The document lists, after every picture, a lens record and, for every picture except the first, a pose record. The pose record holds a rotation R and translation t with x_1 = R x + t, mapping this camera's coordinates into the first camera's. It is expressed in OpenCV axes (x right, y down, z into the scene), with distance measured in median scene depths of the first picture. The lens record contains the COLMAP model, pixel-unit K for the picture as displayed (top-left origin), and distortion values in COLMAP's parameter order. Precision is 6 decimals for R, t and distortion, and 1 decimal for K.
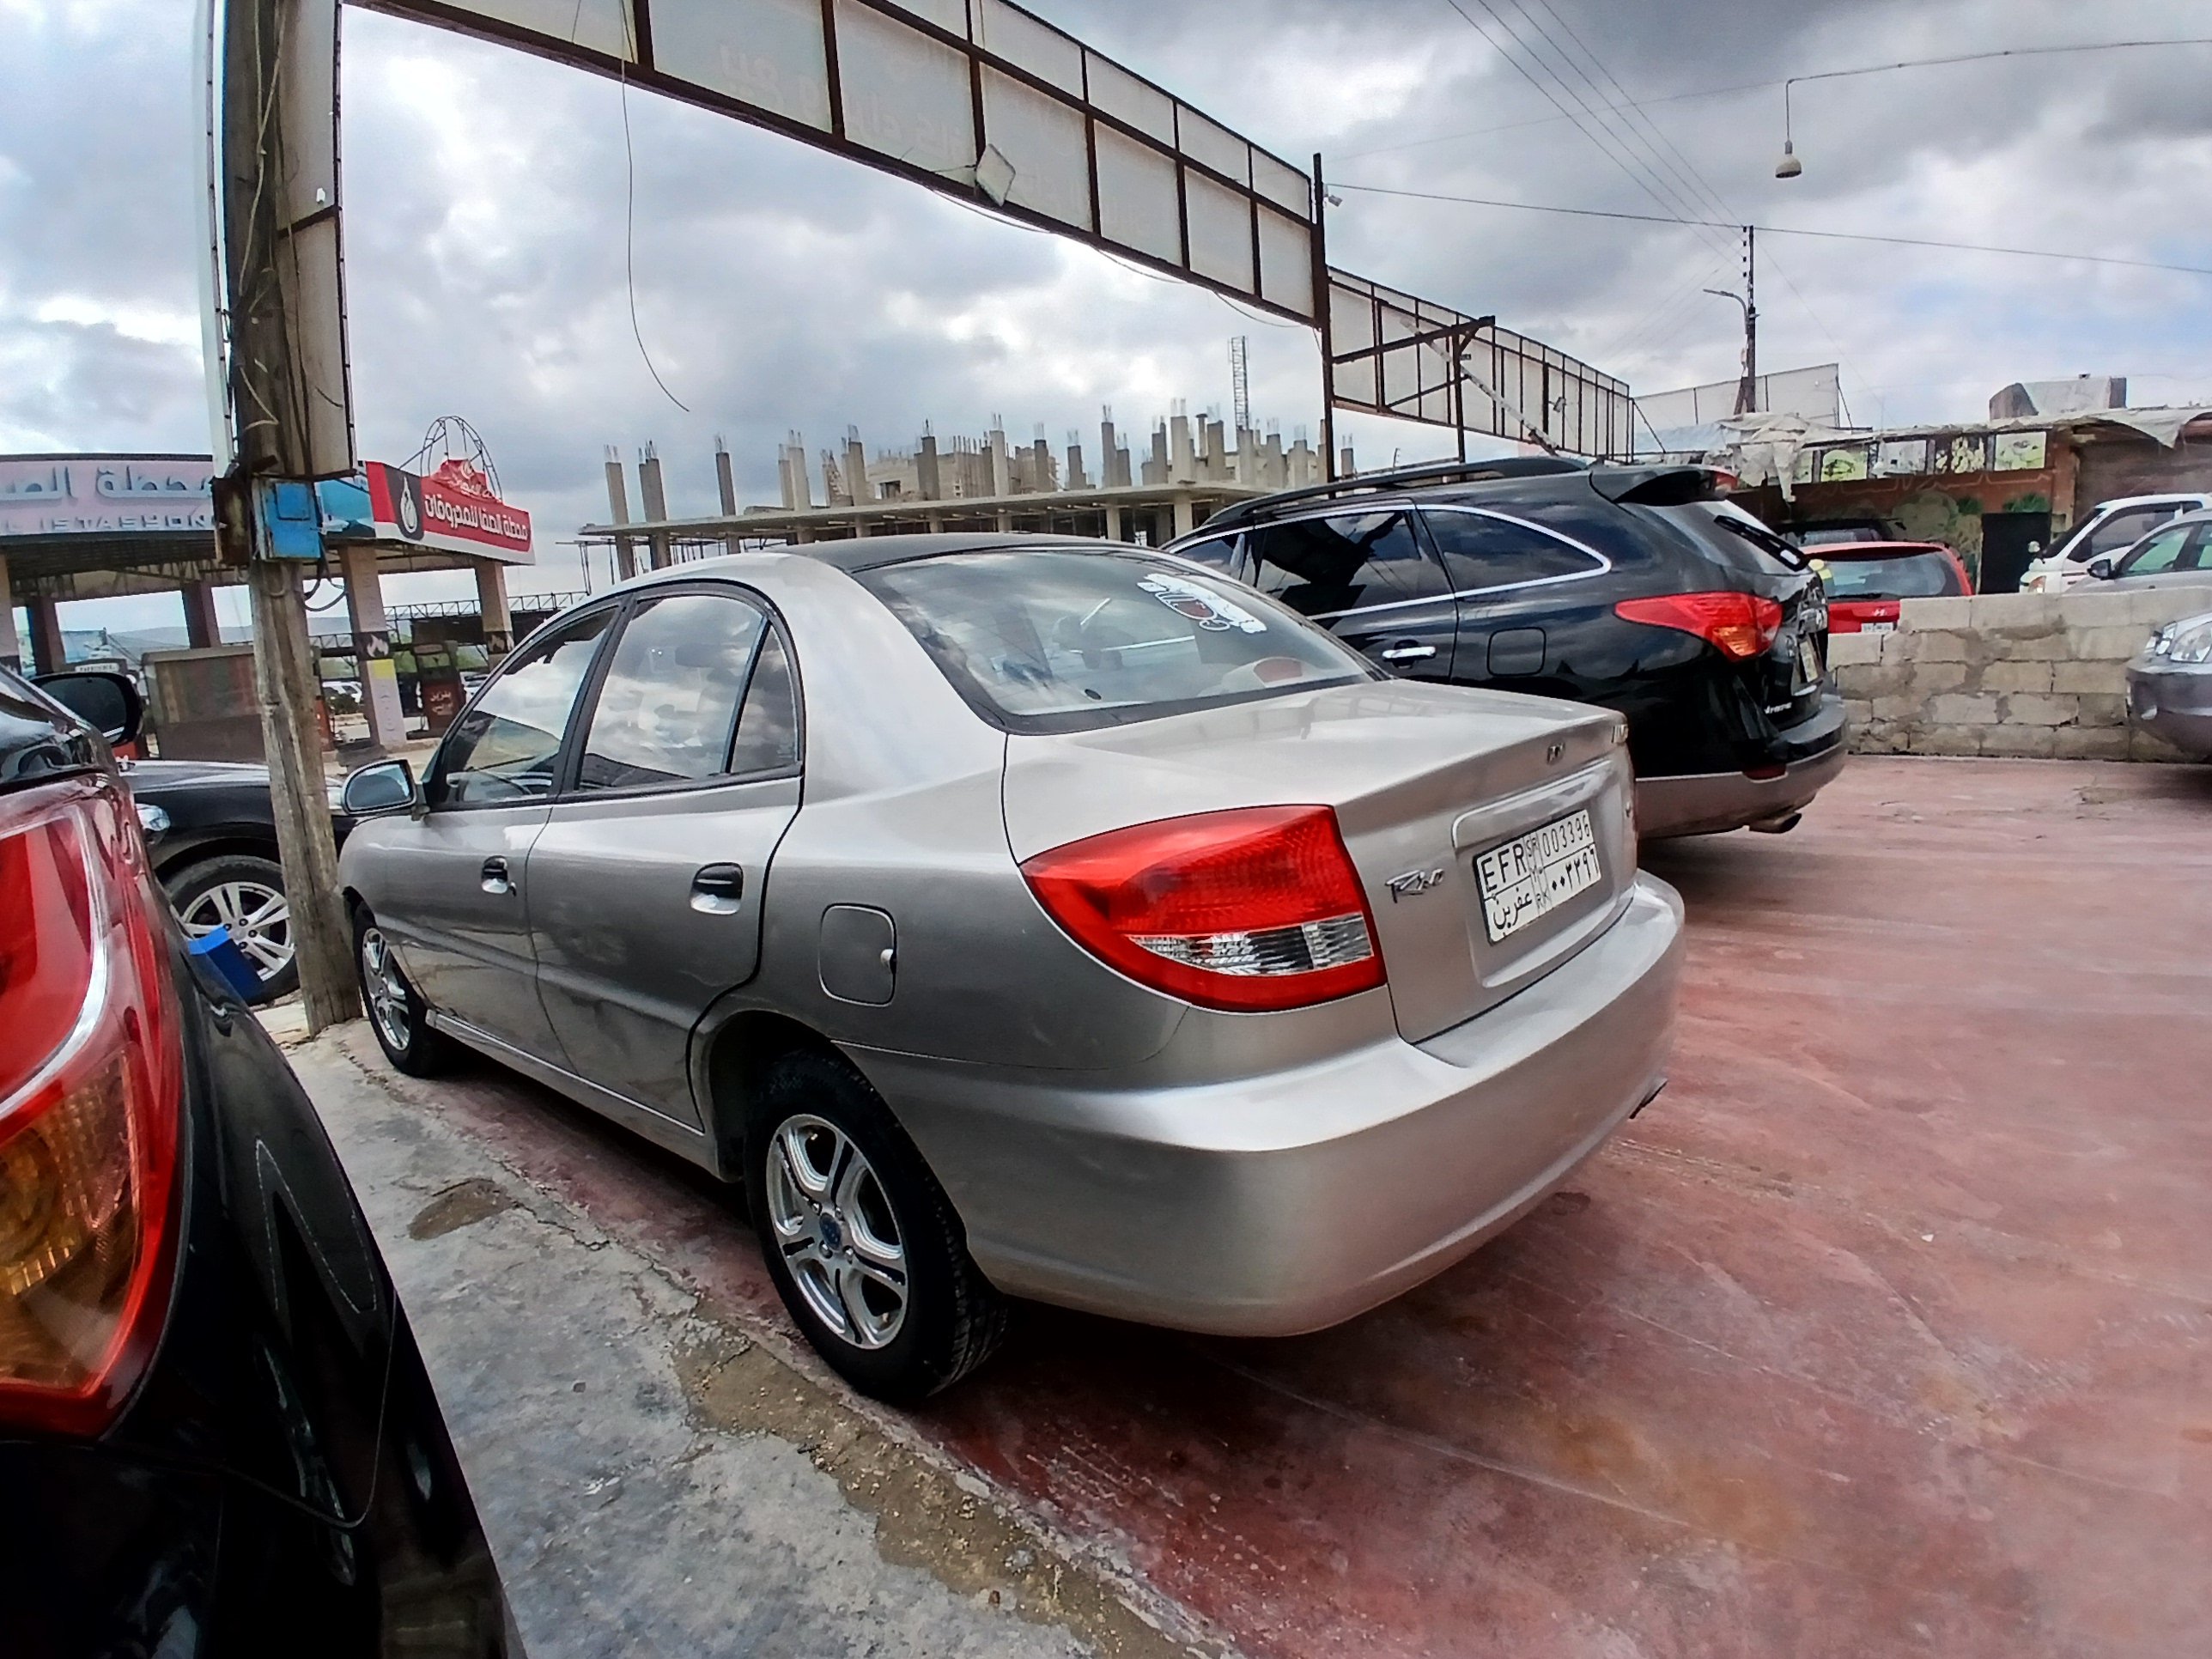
lens RADIAL K [[1109.3, 0, 1118.4], [0, 1109.3, 835.8], [0, 0, 1]] dist [0.002038, -0.043336]
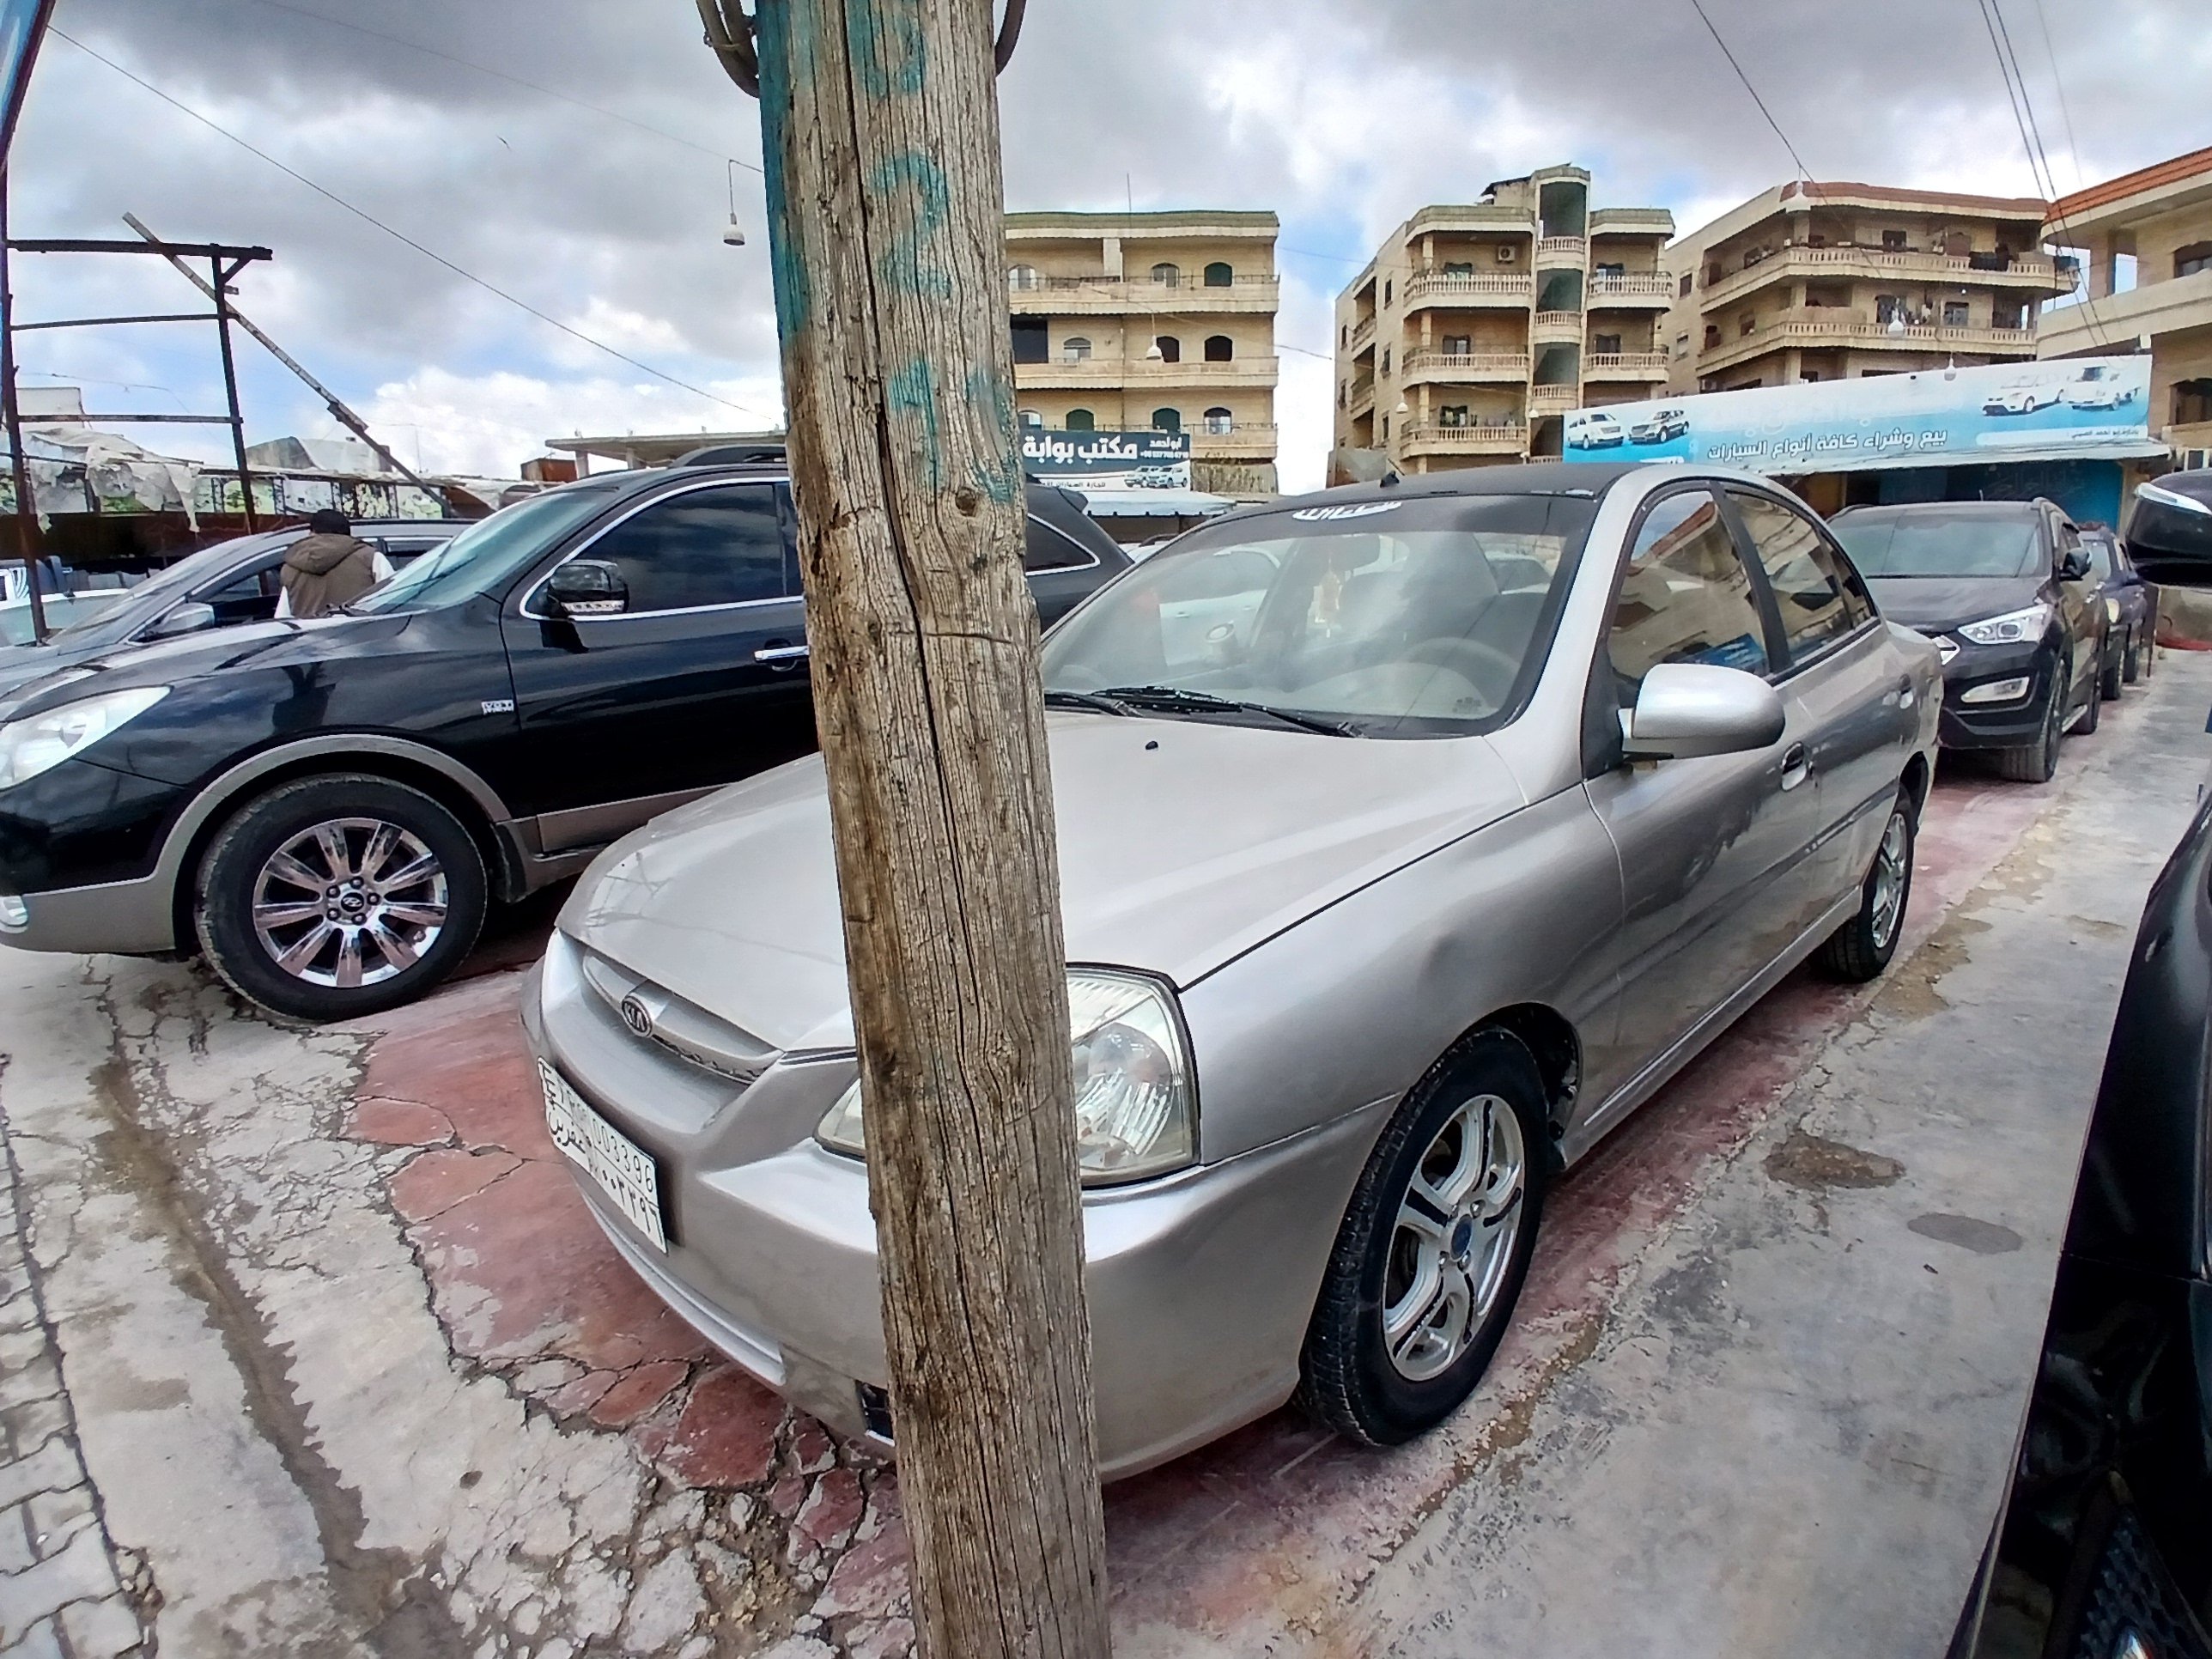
lens RADIAL K [[1110.7, 0, 1115.4], [0, 1110.7, 840.7], [0, 0, 1]] dist [0.000799, -0.045902]
pose [[0.073265, -0.148259, 0.986231, -0.415881], [0.204451, 0.970119, 0.130649, -0.037982], [-0.976131, 0.192064, 0.101387, 0.404909]]
